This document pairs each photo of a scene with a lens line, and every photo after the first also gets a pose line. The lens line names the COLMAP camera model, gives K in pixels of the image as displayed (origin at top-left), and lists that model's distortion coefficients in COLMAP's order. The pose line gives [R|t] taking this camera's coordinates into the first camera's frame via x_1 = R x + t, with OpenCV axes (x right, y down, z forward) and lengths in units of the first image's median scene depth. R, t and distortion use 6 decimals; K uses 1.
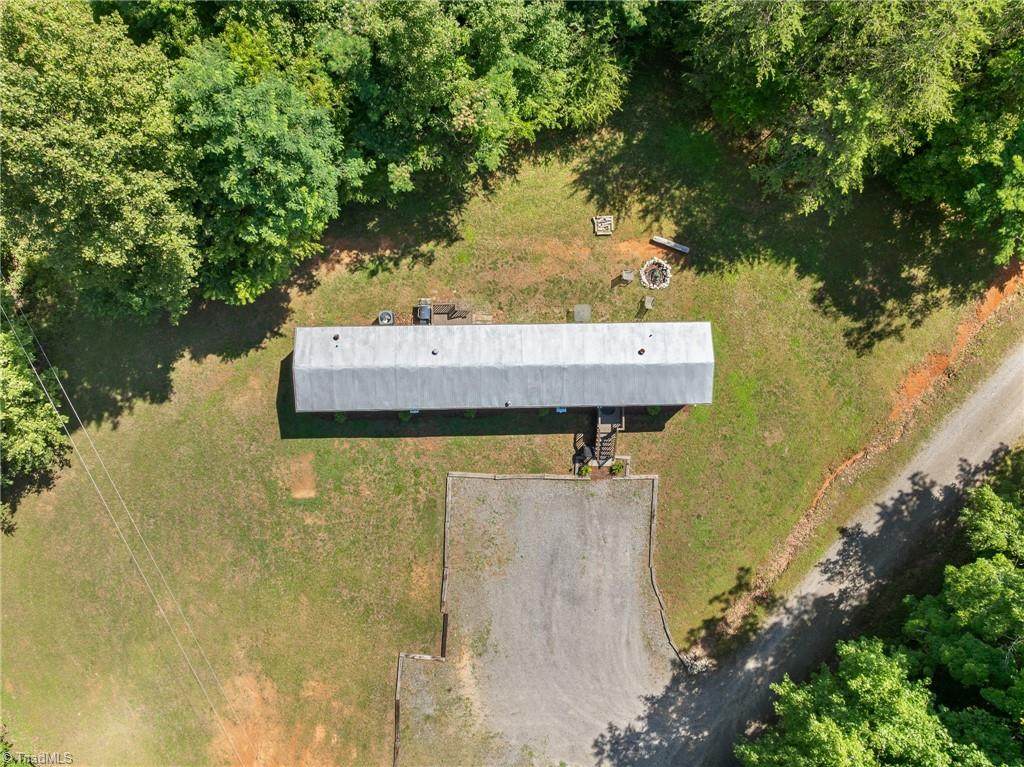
lens RADIAL K [[729.7, 0, 512.6], [0, 729.7, 385.8], [0, 0, 1]] dist [-0.043375, 0.009650]
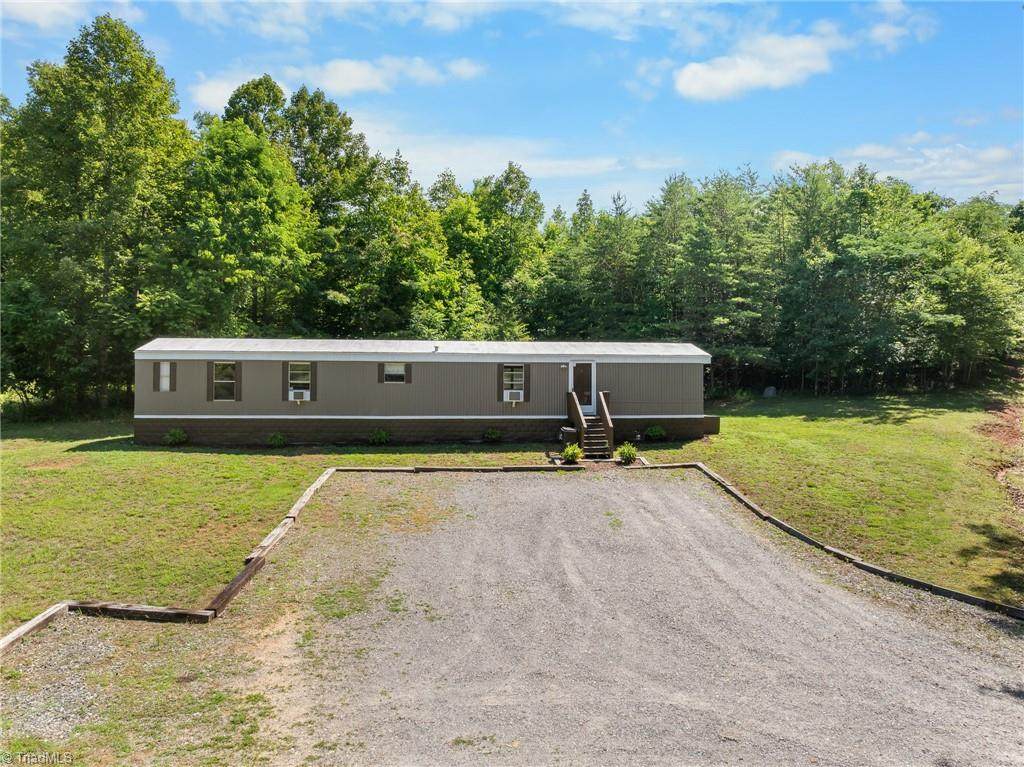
lens RADIAL K [[729.7, 0, 513.6], [0, 729.7, 386.4], [0, 0, 1]] dist [-0.043375, 0.009650]
pose [[0.994510, -0.041872, 0.095903, 0.000595], [0.096038, 0.001208, -0.995377, 0.674607], [0.041562, 0.999122, 0.005223, 0.922365]]
